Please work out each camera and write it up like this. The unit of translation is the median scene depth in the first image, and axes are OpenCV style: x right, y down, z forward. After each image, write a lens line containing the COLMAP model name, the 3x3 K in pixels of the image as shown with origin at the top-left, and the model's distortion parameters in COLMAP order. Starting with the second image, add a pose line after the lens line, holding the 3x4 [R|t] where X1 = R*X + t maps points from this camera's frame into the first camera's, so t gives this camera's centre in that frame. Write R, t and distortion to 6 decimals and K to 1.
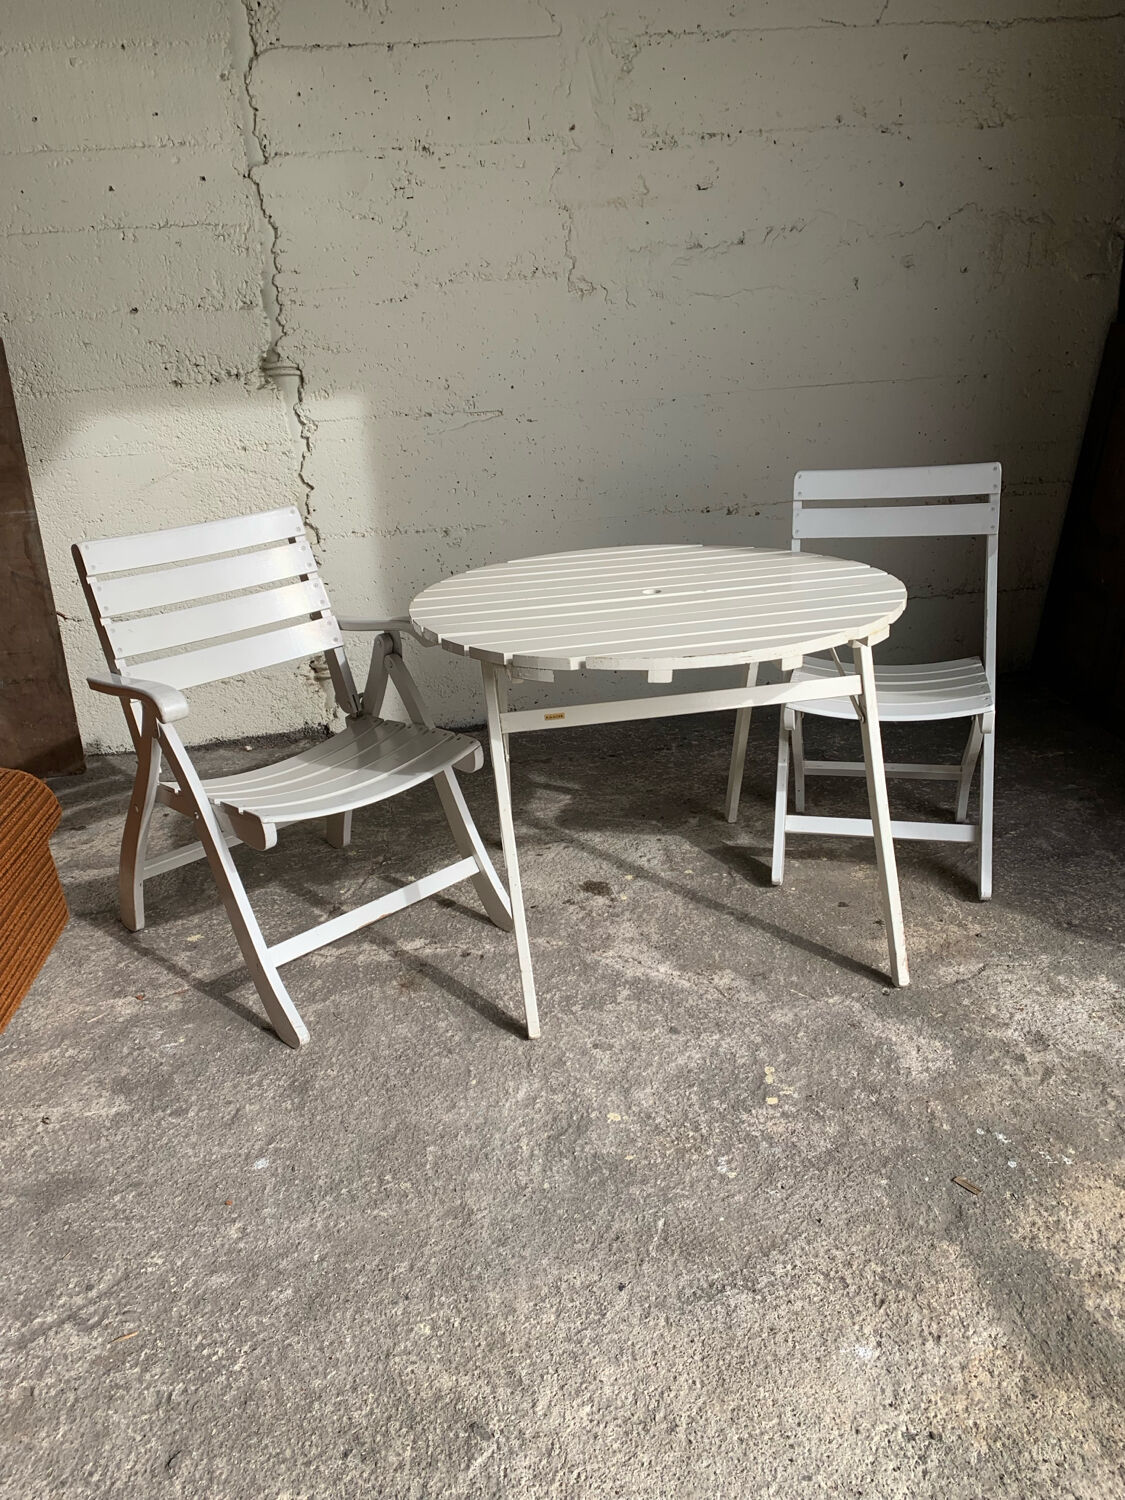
lens RADIAL K [[1149.3, 0, 546.4], [0, 1149.3, 725.7], [0, 0, 1]] dist [0.018187, -0.009916]
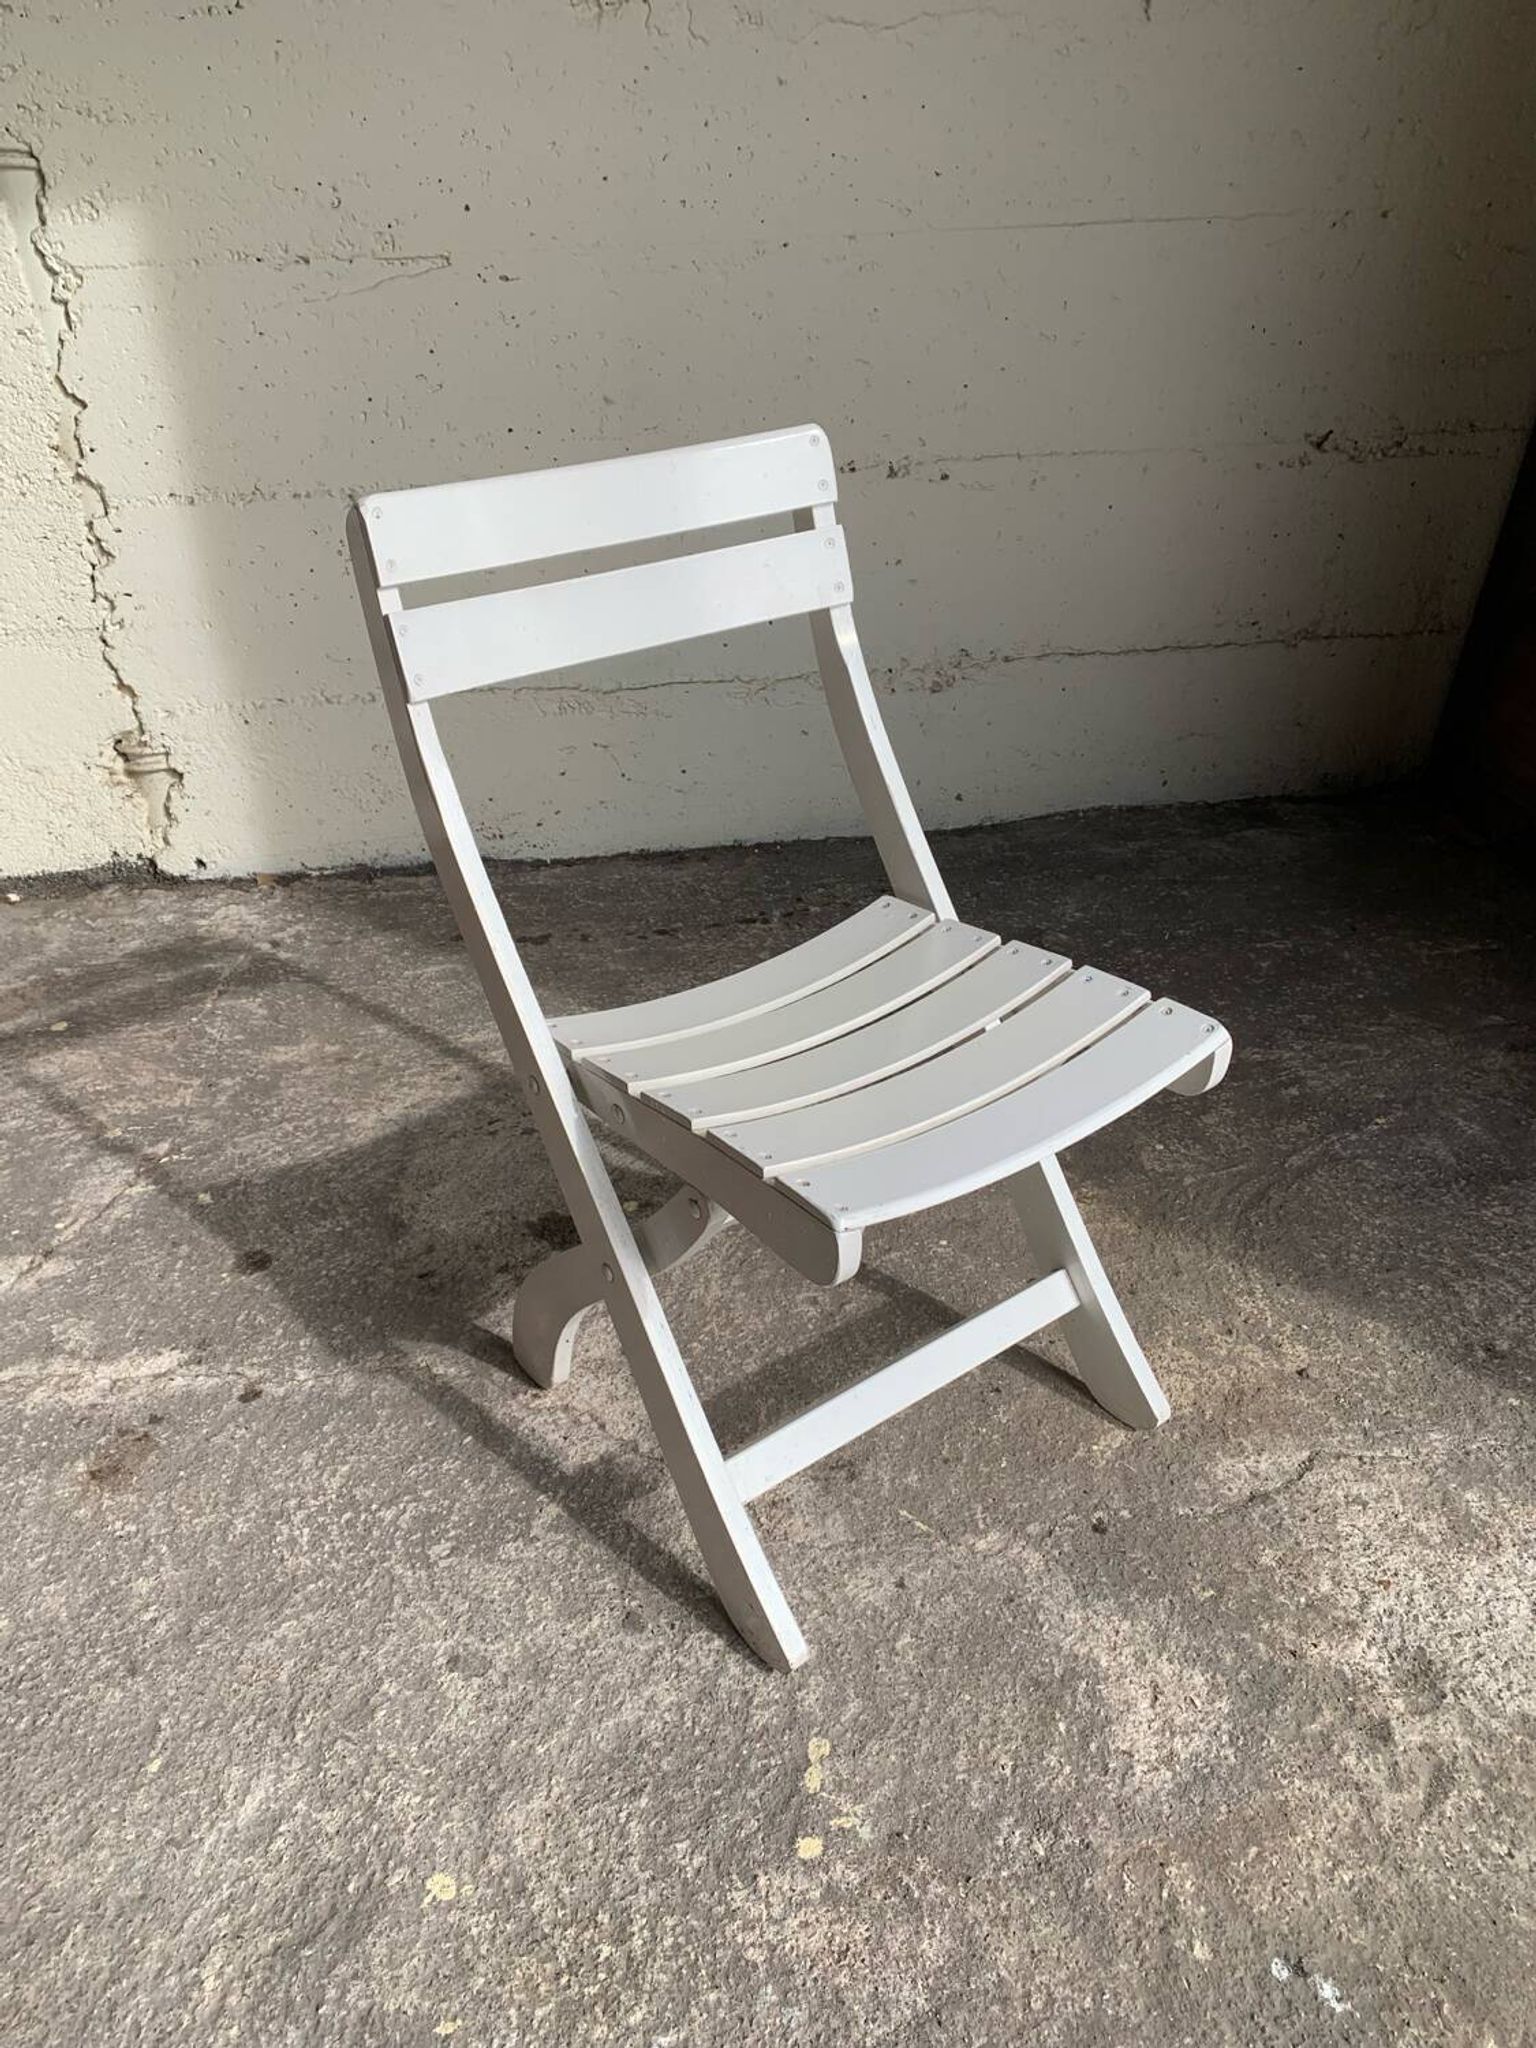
lens RADIAL K [[1569.2, 0, 748.8], [0, 1569.2, 1020.5], [0, 0, 1]] dist [0.018187, -0.009916]
pose [[0.999725, 0.015827, 0.017283, 0.141394], [-0.018096, 0.989960, 0.140186, -0.060197], [-0.014891, -0.140460, 0.989974, 0.408159]]
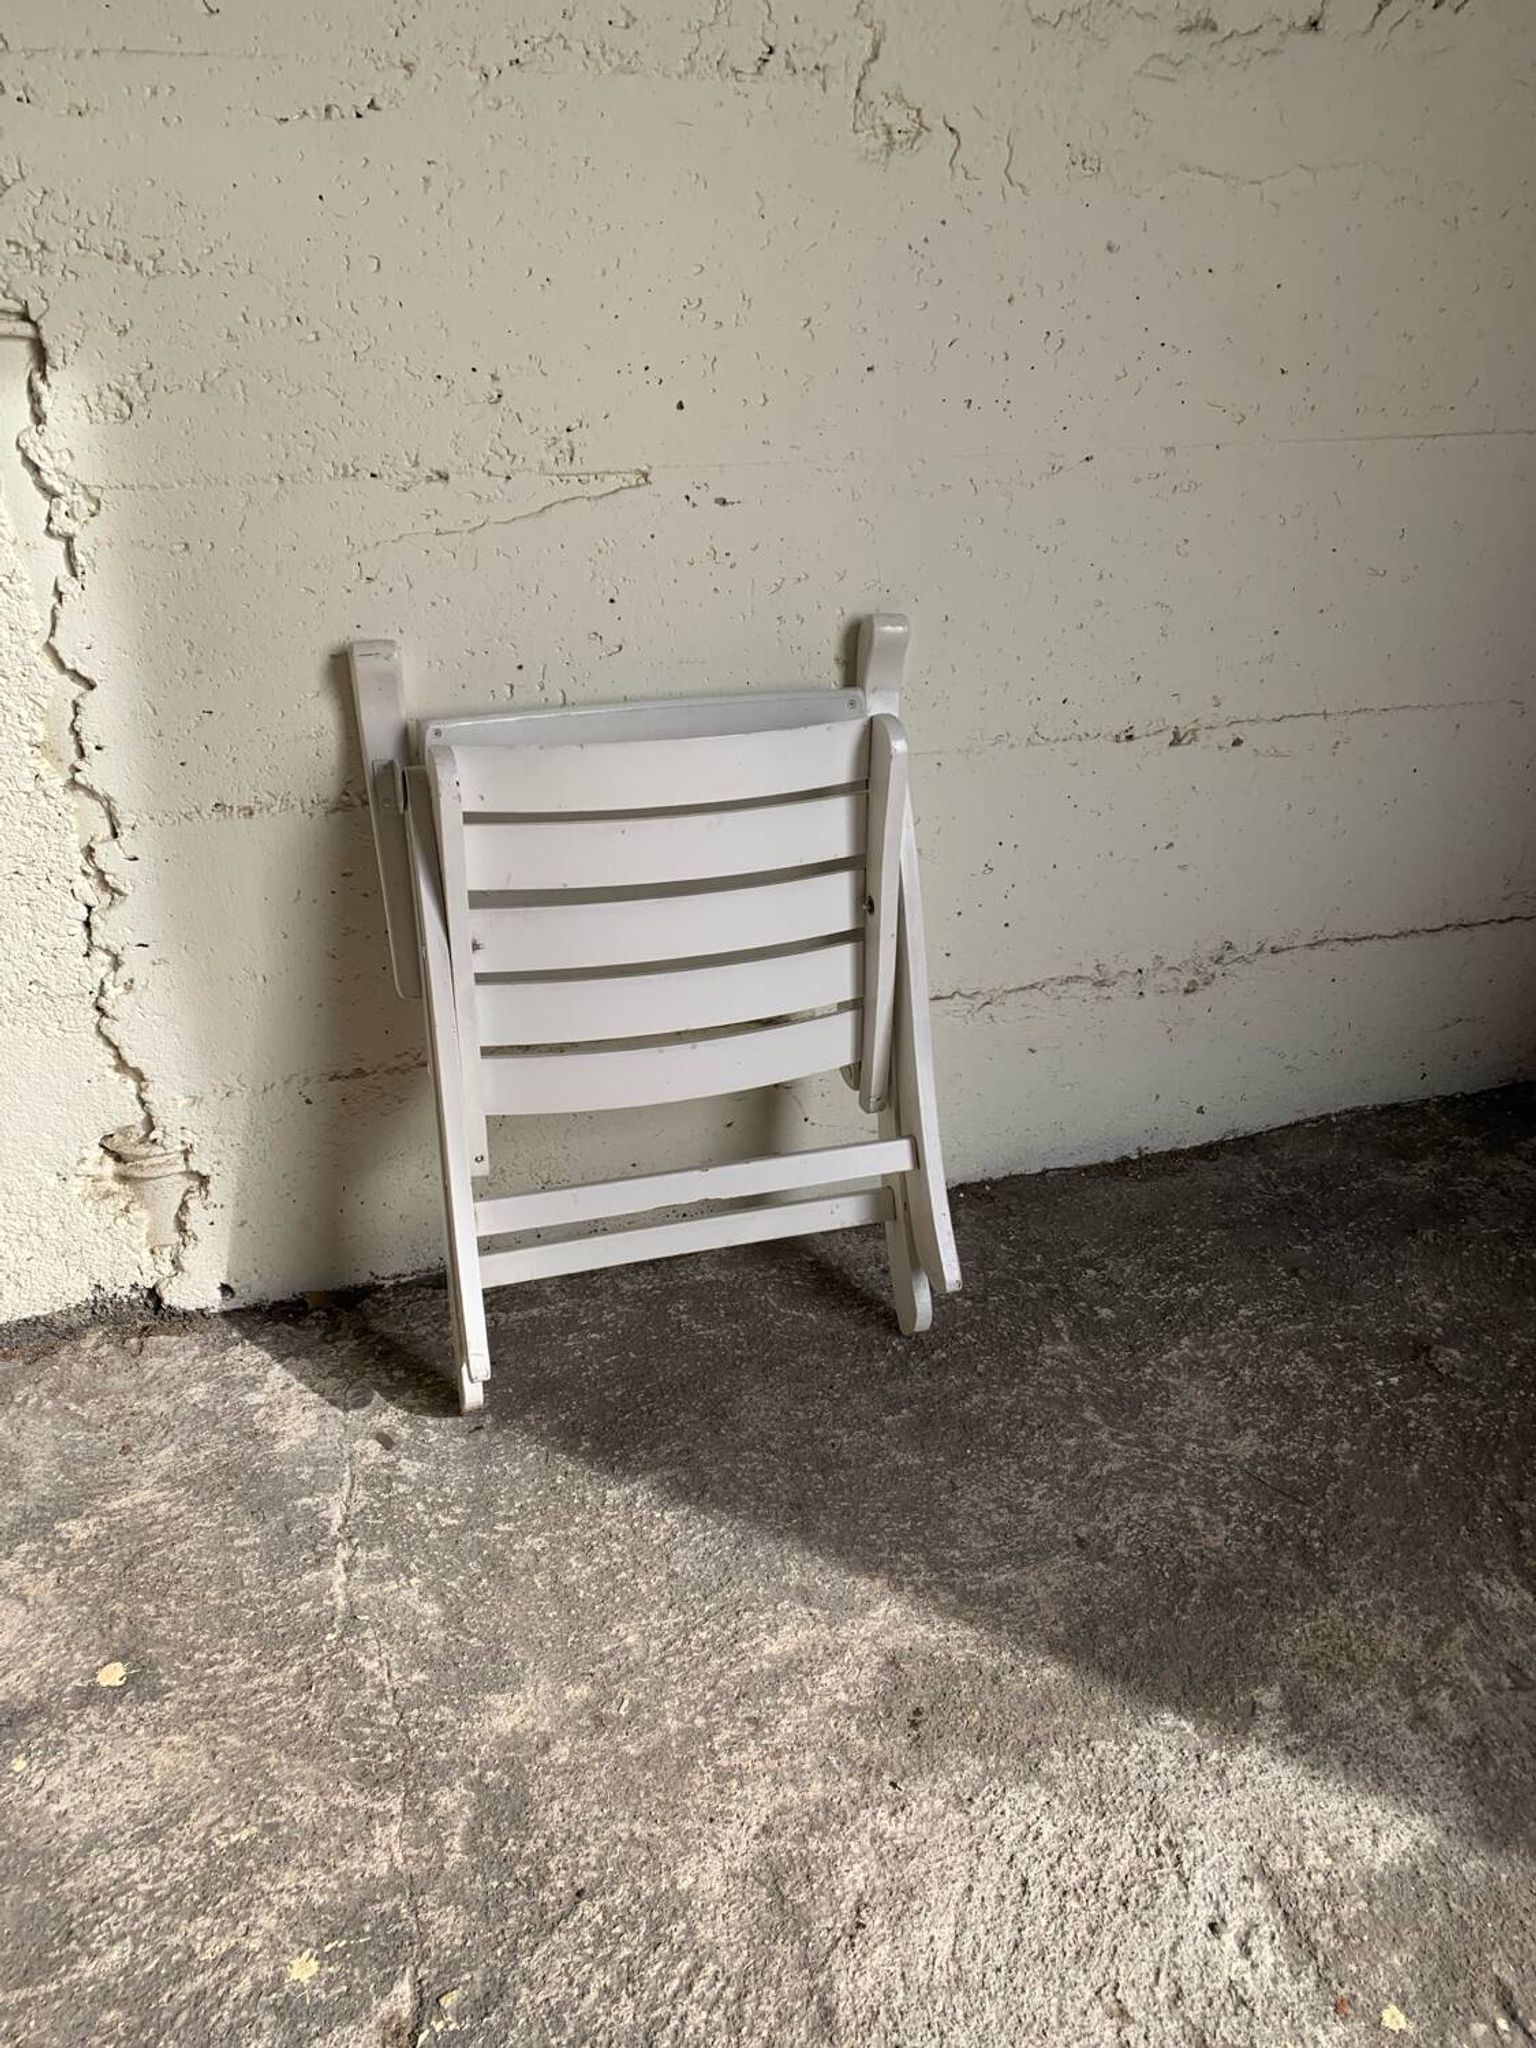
lens RADIAL K [[1569.2, 0, 739.7], [0, 1569.2, 995.6], [0, 0, 1]] dist [0.018187, -0.009916]
pose [[0.978156, -0.028417, 0.205919, -0.184833], [0.001049, 0.991274, 0.131814, -0.284842], [-0.207868, -0.128719, 0.969651, 0.806669]]
